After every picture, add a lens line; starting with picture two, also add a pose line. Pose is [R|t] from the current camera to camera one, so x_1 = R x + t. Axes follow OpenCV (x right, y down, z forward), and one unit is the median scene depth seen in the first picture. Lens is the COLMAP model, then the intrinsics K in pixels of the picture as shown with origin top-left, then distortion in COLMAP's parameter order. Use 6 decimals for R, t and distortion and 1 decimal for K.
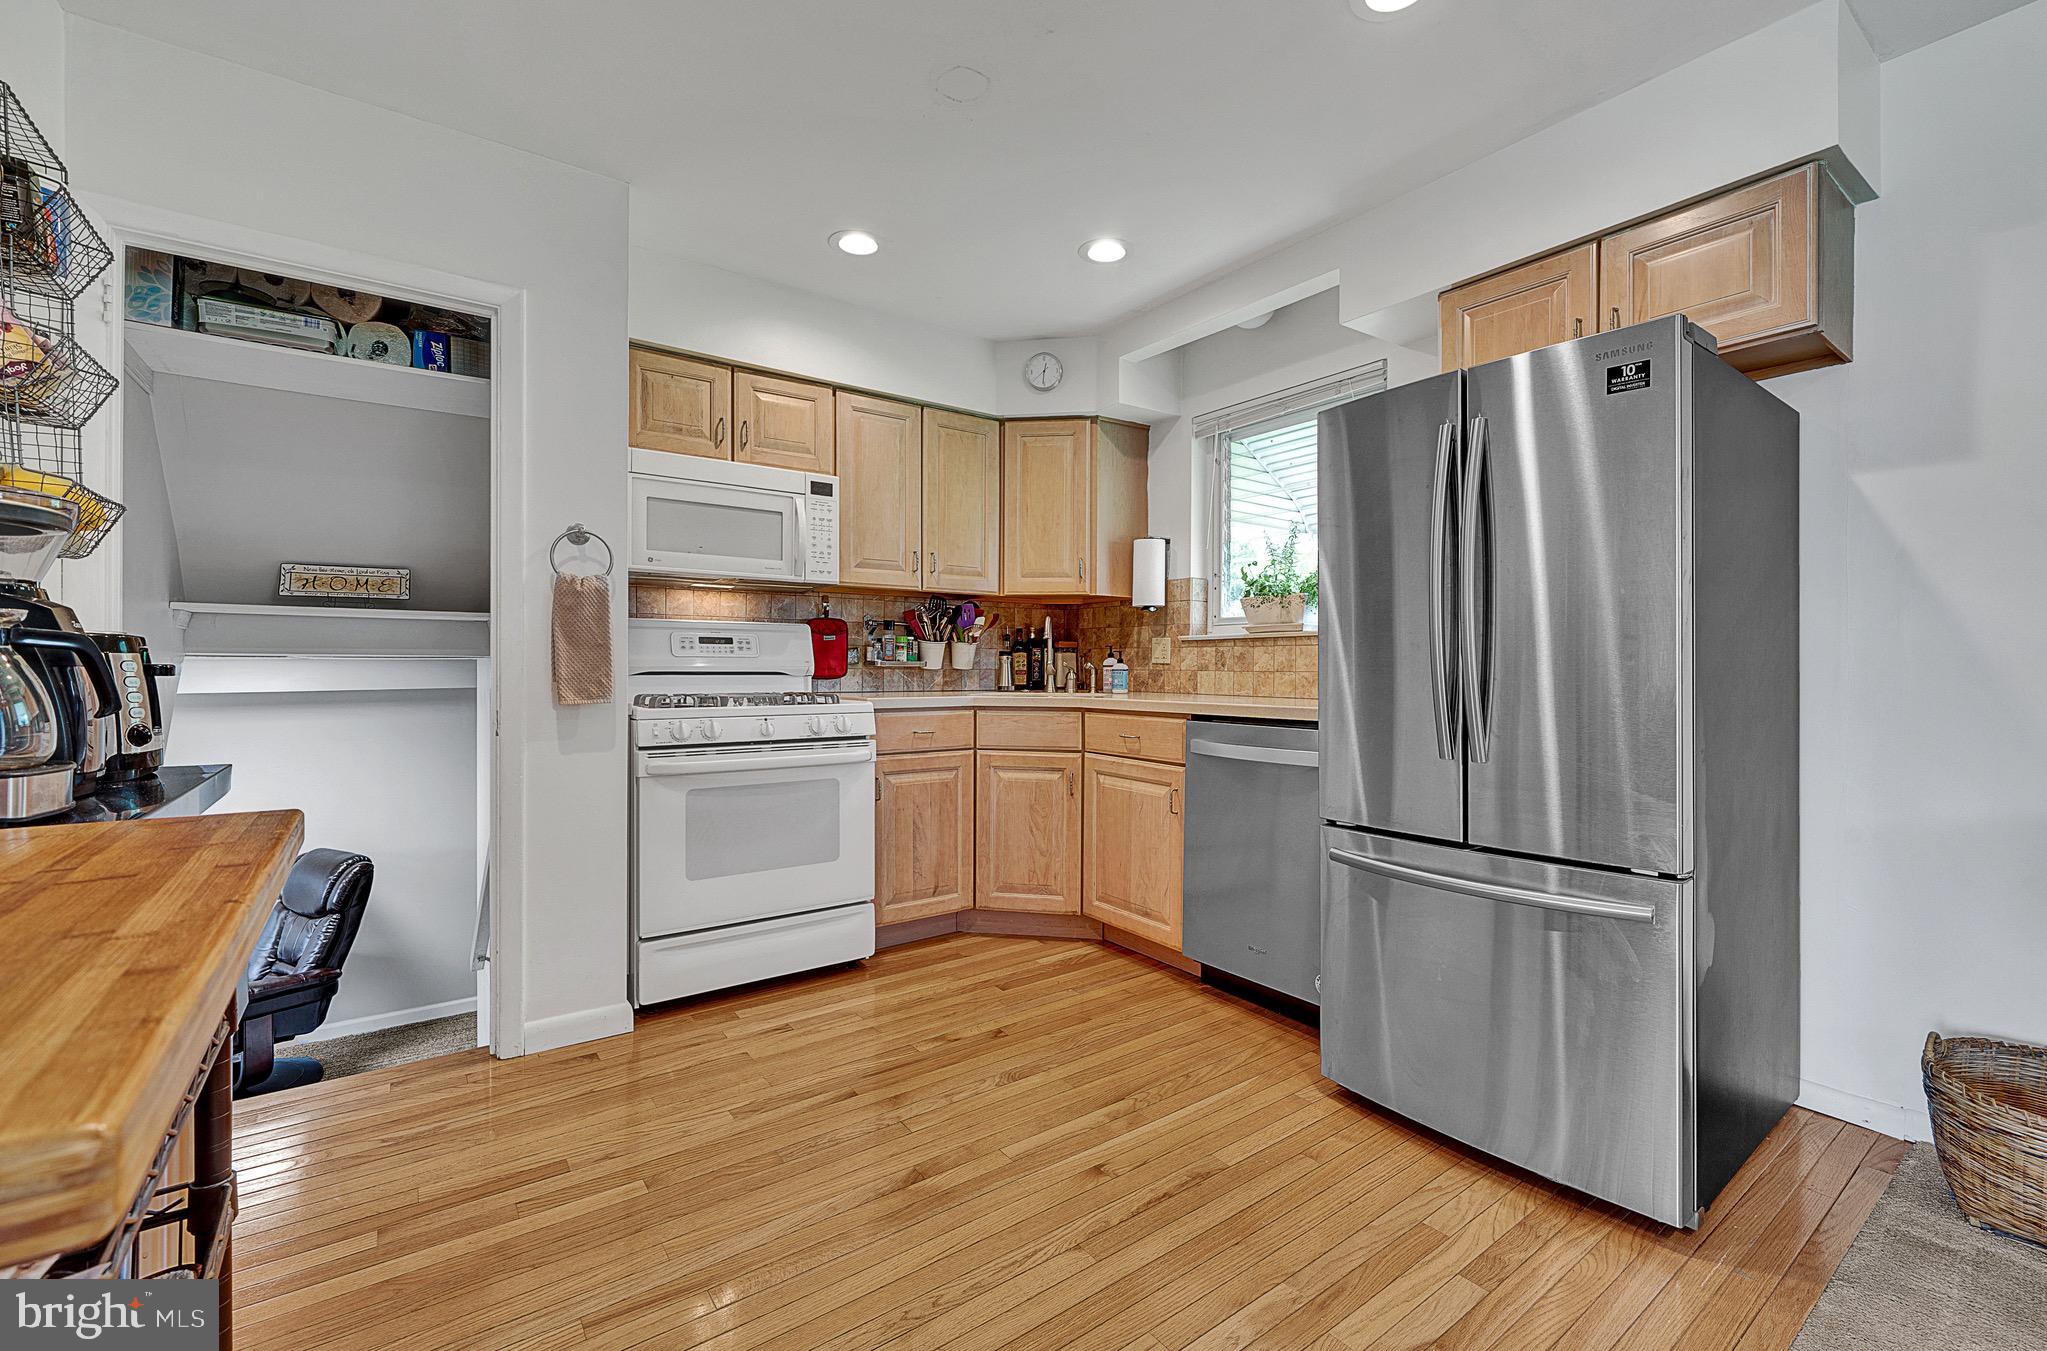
lens RADIAL K [[861.3, 0, 1051.9], [0, 861.3, 666.2], [0, 0, 1]] dist [-0.002508, 0.000779]
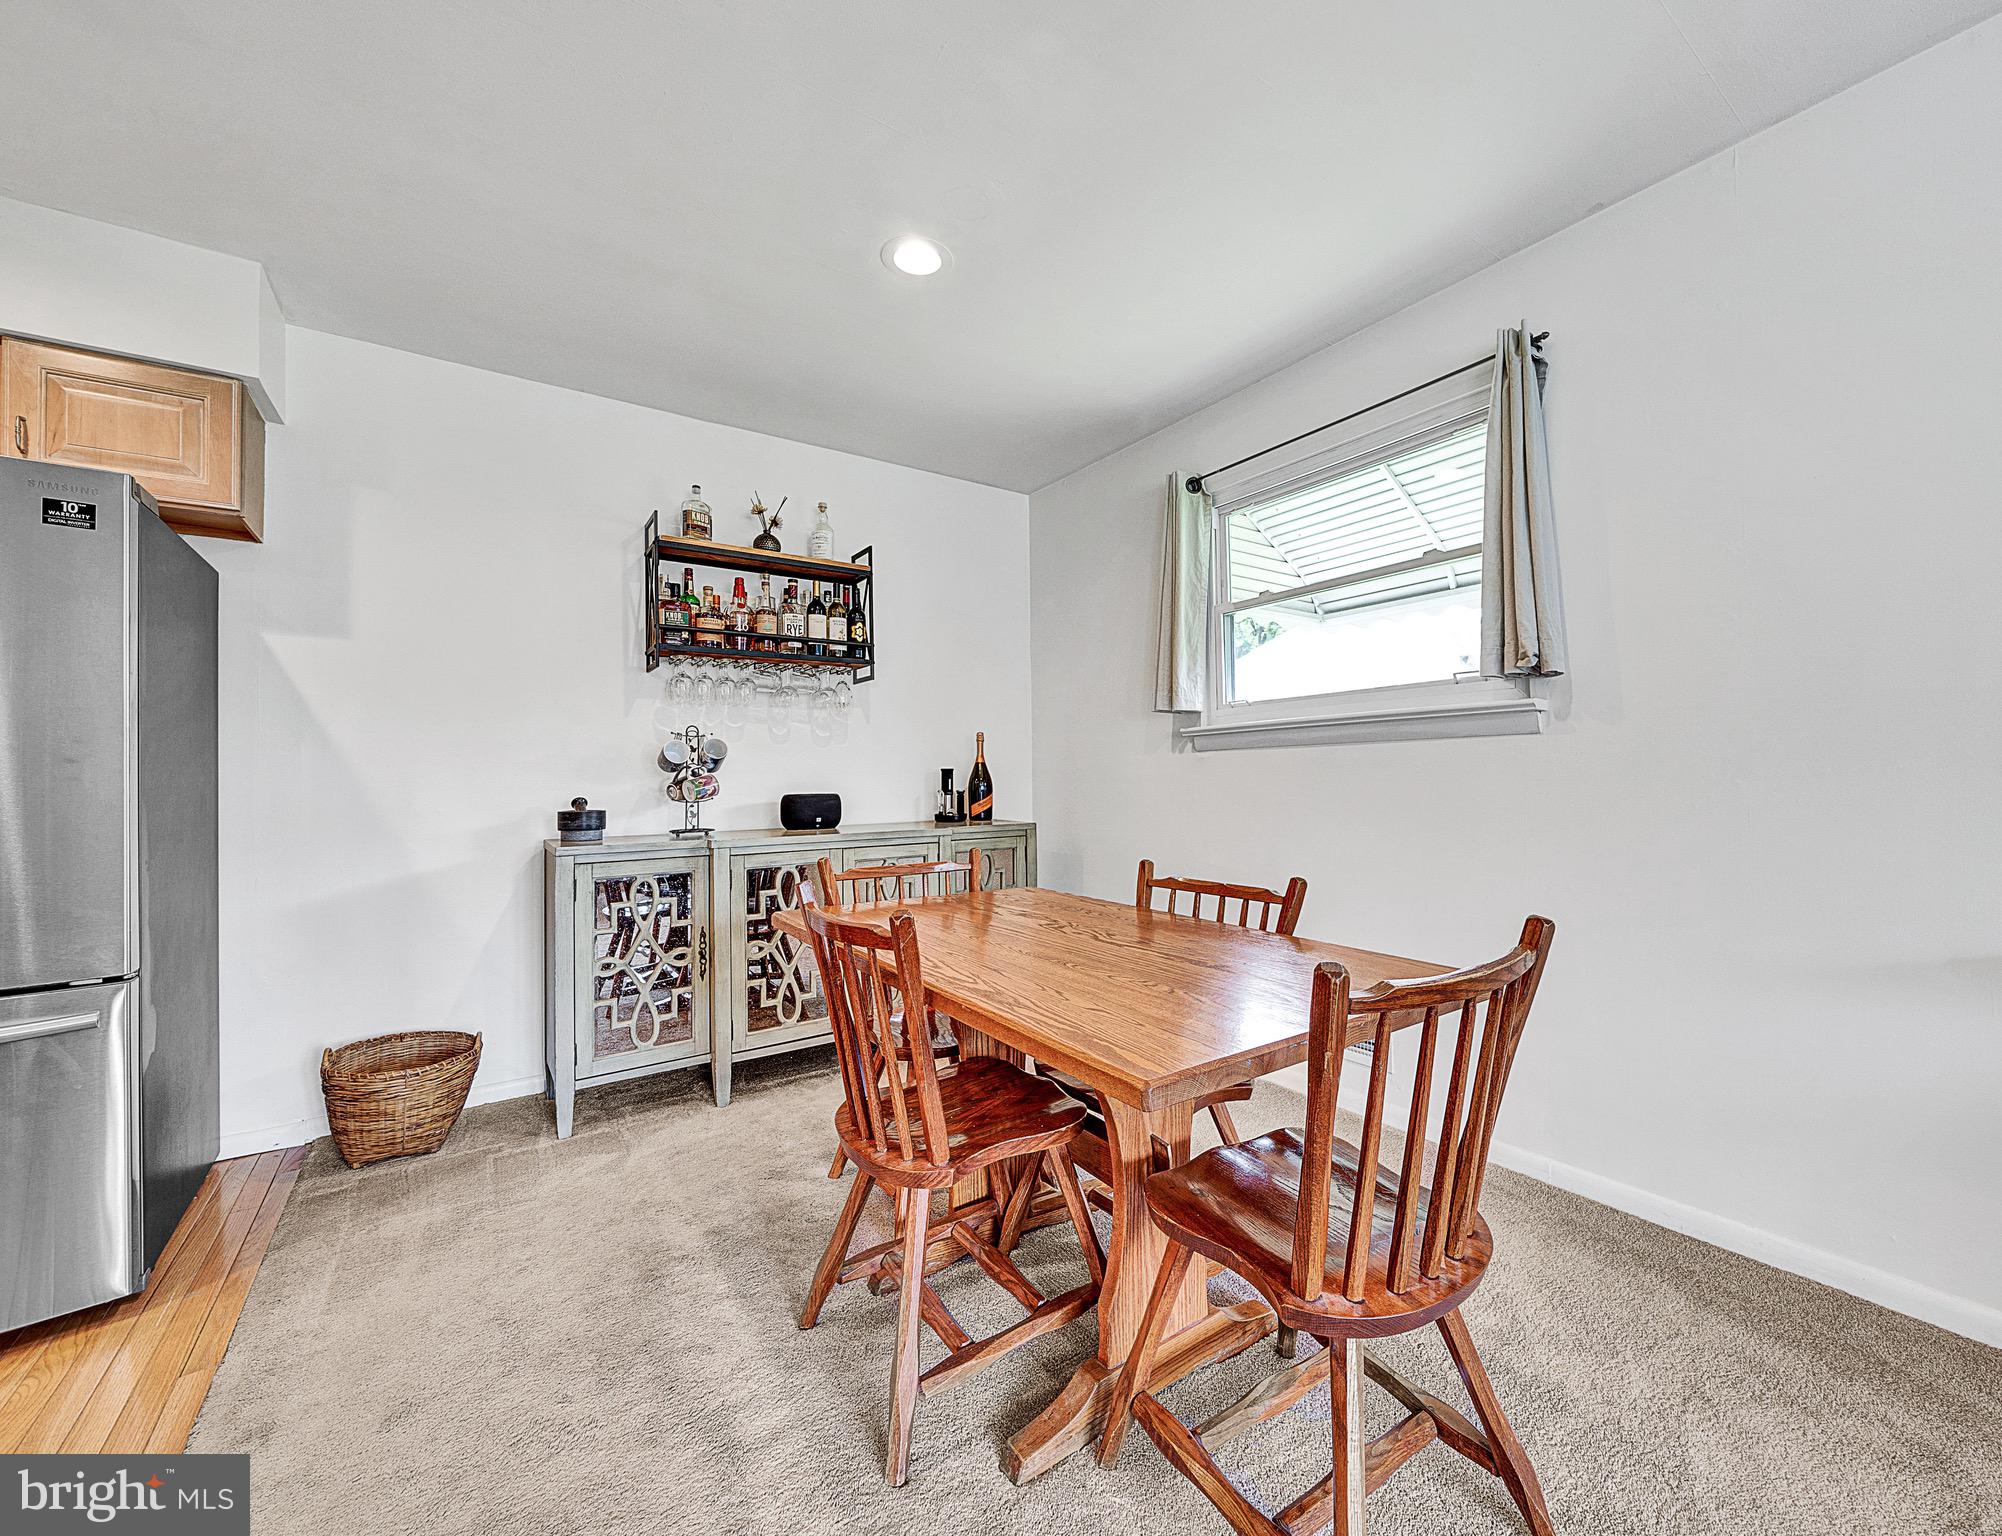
lens RADIAL K [[816.0, 0, 1042.8], [0, 816.0, 762.5], [0, 0, 1]] dist [-0.003157, -0.001044]
pose [[0.021908, 0.010617, 0.999704, -0.157289], [0.014320, 0.999838, -0.010933, -0.001974], [-0.999657, 0.014555, 0.021752, -0.112082]]
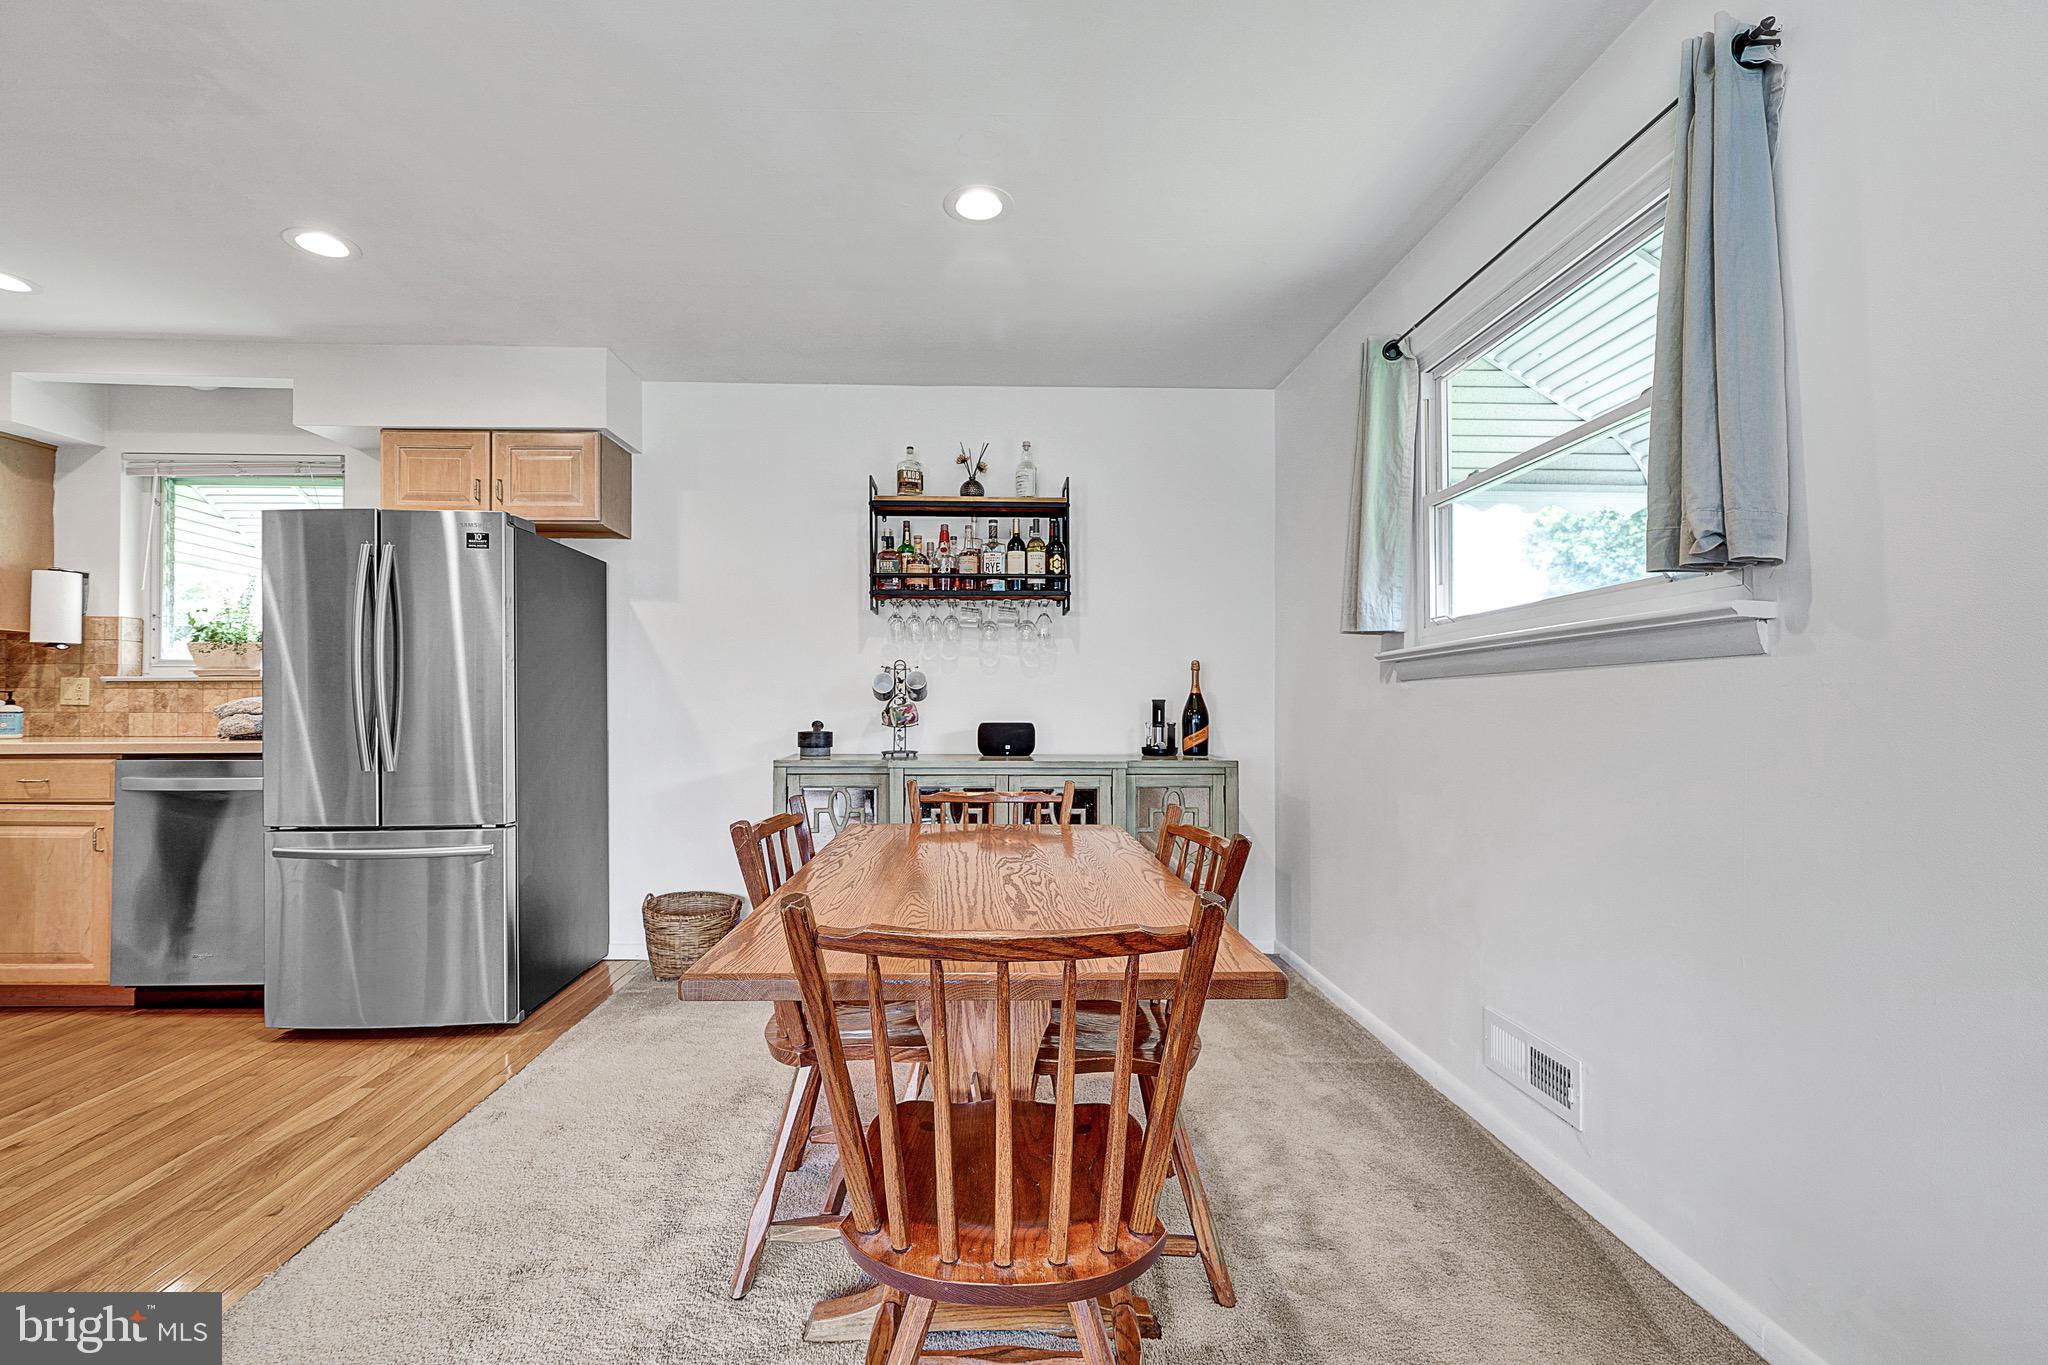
lens RADIAL K [[869.9, 0, 986.8], [0, 869.9, 700.8], [0, 0, 1]] dist [-0.000569, -0.000167]
pose [[0.581108, 0.002112, 0.813824, -0.085400], [0.002185, 0.999989, -0.004155, -0.002130], [-0.813824, 0.004193, 0.581097, -0.458603]]
